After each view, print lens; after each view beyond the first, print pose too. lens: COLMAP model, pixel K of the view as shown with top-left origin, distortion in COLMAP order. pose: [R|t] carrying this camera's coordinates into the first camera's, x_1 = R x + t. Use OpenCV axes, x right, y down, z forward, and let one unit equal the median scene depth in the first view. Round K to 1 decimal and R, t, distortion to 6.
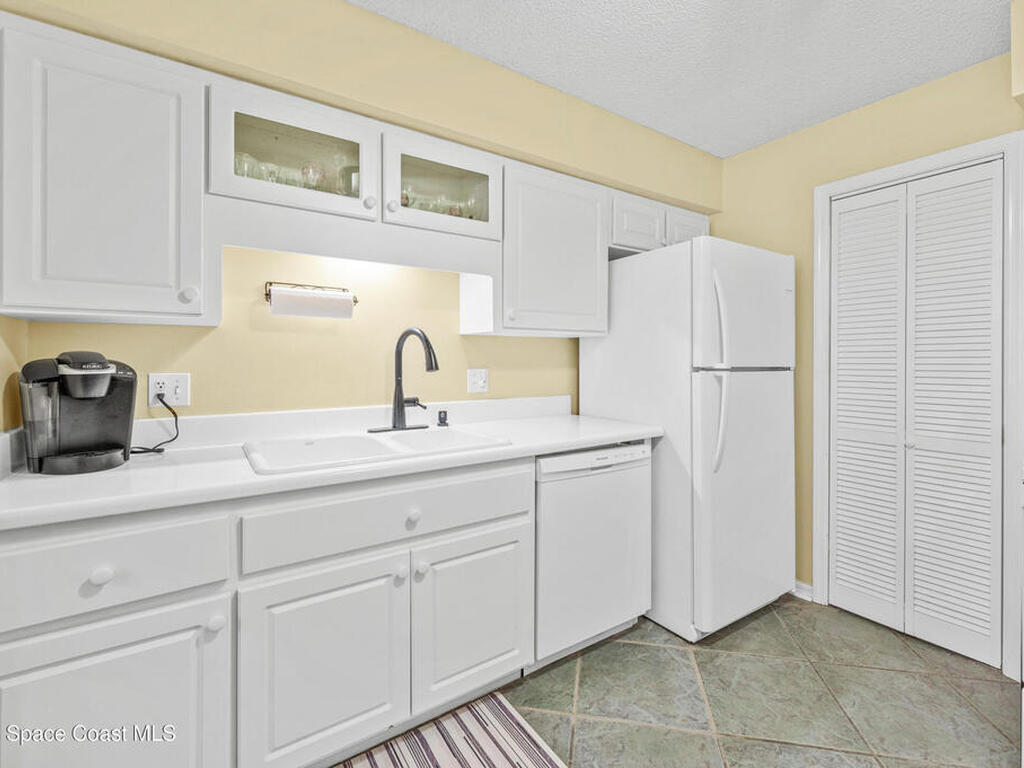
lens RADIAL K [[470.1, 0, 516.9], [0, 470.1, 360.0], [0, 0, 1]] dist [-0.002437, -0.000472]
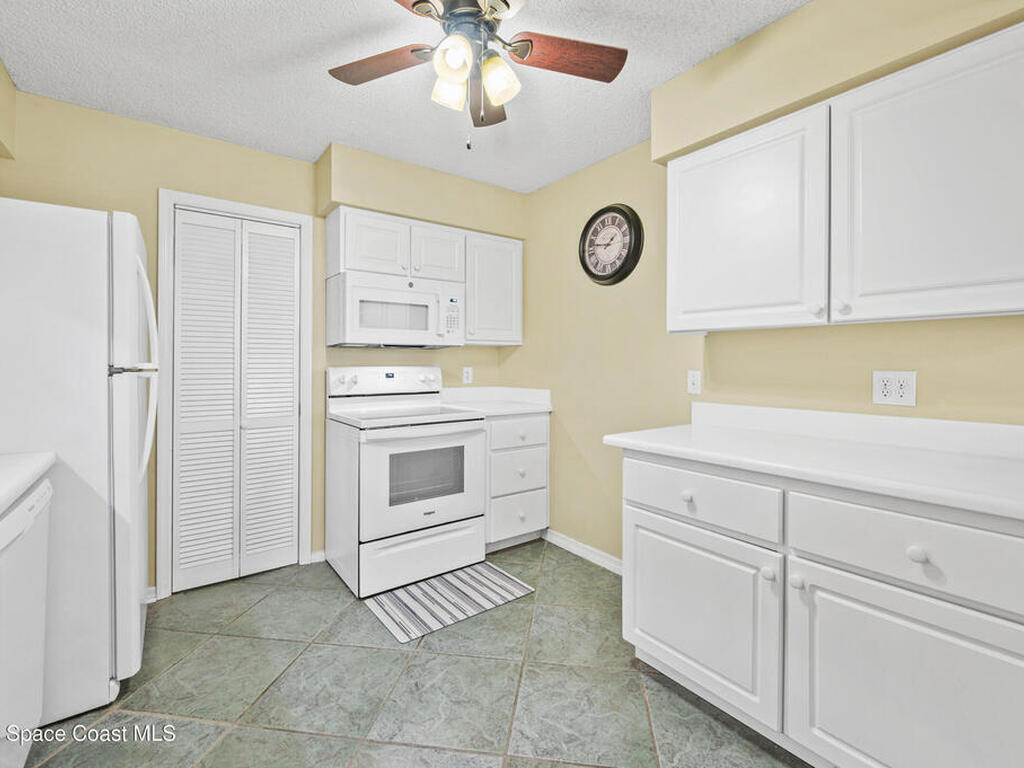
lens RADIAL K [[470.1, 0, 516.9], [0, 470.1, 360.0], [0, 0, 1]] dist [-0.002437, -0.000472]
pose [[-0.048370, 0.000085, 0.998829, -0.525270], [0.000407, 1.000000, -0.000065, 0.001713], [-0.998829, 0.000403, -0.048370, 0.360802]]
